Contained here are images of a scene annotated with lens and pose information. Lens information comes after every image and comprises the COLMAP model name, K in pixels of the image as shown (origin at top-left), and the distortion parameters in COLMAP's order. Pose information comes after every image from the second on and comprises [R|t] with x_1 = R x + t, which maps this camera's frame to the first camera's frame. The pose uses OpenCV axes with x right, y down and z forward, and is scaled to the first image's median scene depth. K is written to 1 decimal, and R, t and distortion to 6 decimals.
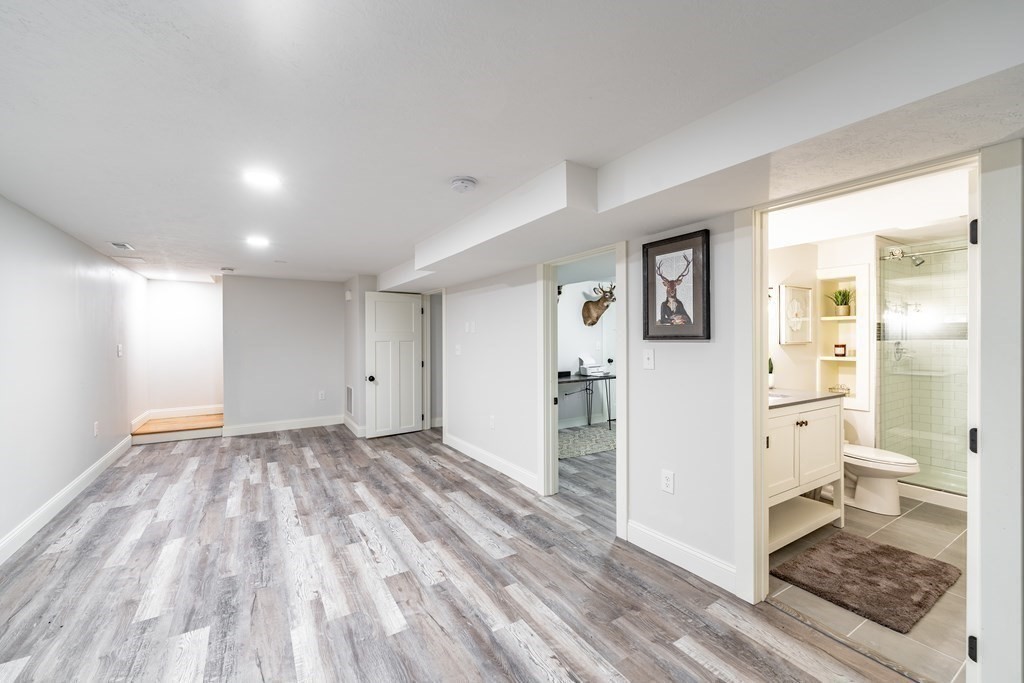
lens RADIAL K [[419.8, 0, 514.3], [0, 419.8, 340.2], [0, 0, 1]] dist [-0.000999, -0.000768]
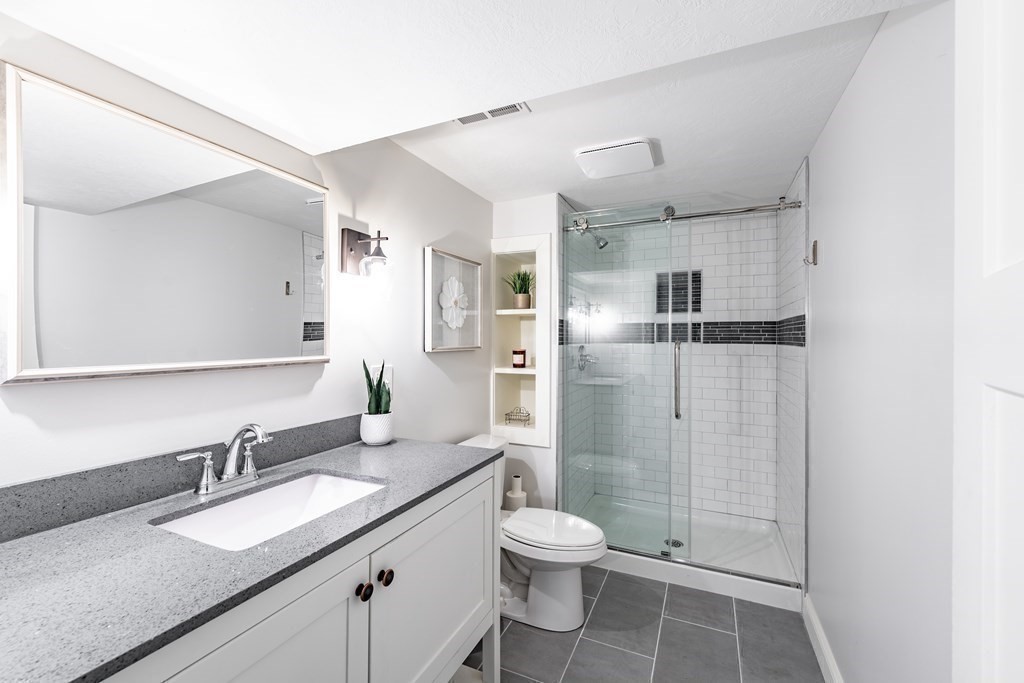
lens RADIAL K [[419.8, 0, 512.2], [0, 419.8, 341.0], [0, 0, 1]] dist [-0.000999, -0.000768]
pose [[0.839154, 0.004280, 0.543877, 0.398143], [-0.003718, 0.999991, -0.002133, -0.003468], [-0.543881, -0.000232, 0.839162, 0.432920]]
